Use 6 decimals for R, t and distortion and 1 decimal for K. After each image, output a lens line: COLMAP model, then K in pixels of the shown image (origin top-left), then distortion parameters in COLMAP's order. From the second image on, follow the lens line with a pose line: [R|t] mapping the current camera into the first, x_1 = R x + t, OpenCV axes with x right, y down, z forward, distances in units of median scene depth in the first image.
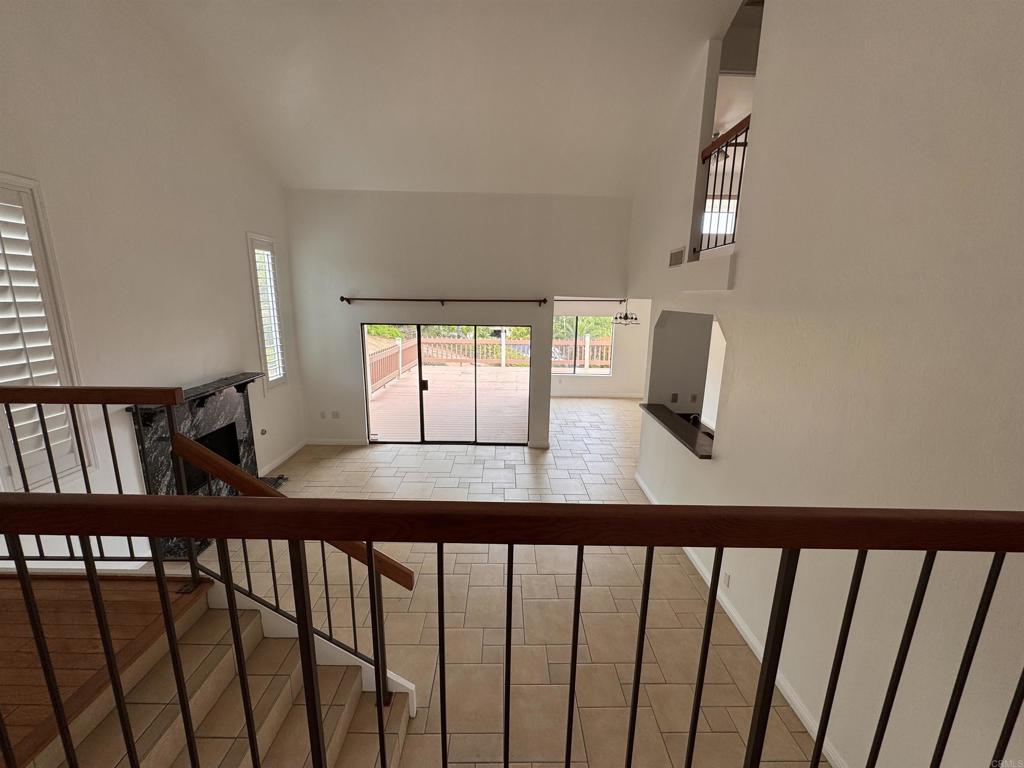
lens RADIAL K [[409.2, 0, 517.1], [0, 409.2, 381.2], [0, 0, 1]] dist [-0.000424, 0.000226]
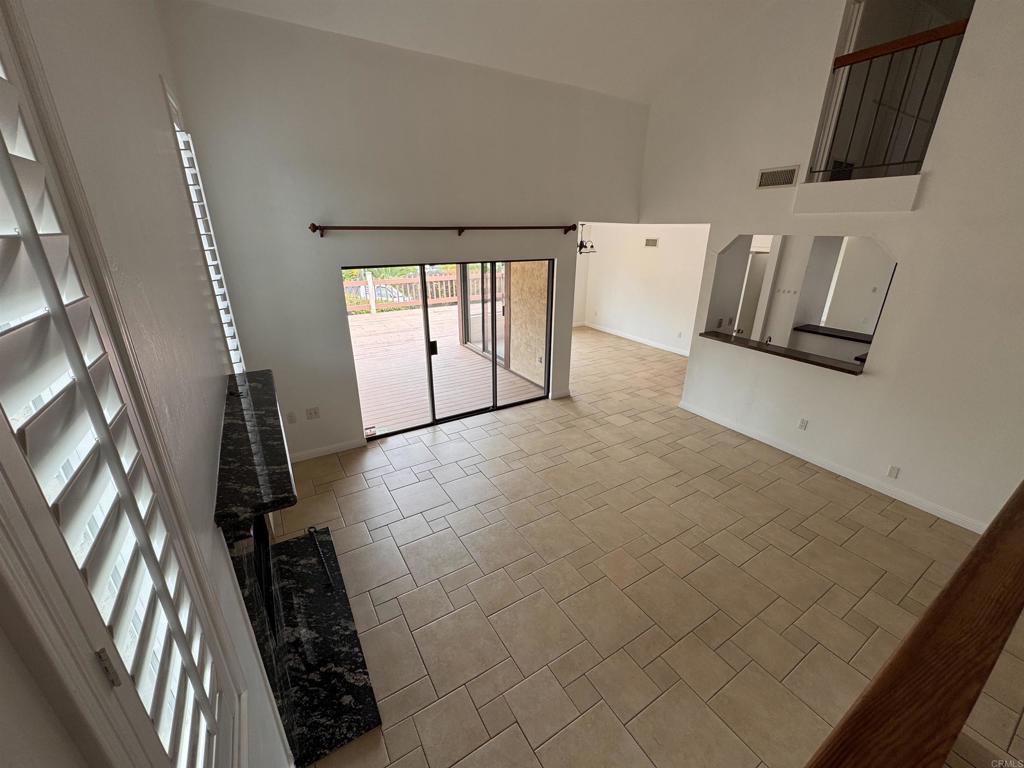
lens RADIAL K [[409.2, 0, 514.0], [0, 409.2, 384.4], [0, 0, 1]] dist [-0.000424, 0.000226]
pose [[0.859489, -0.192724, 0.473430, -0.492269], [0.111093, 0.974489, 0.195011, -0.057995], [-0.498936, -0.115015, 0.858973, 0.295894]]
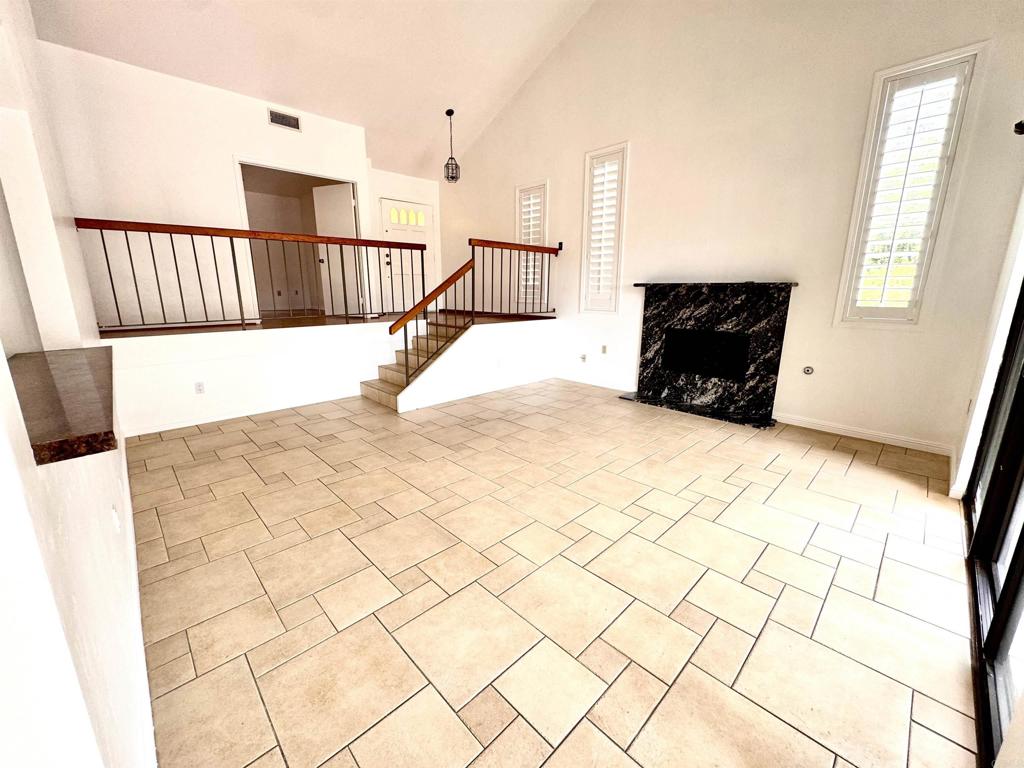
lens RADIAL K [[409.2, 0, 511.5], [0, 409.2, 382.9], [0, 0, 1]] dist [-0.000424, 0.000226]
pose [[-0.730613, 0.133114, -0.669690, 0.241218], [-0.158208, 0.921116, 0.355690, -0.030379], [0.664210, 0.365822, -0.651920, 0.991853]]
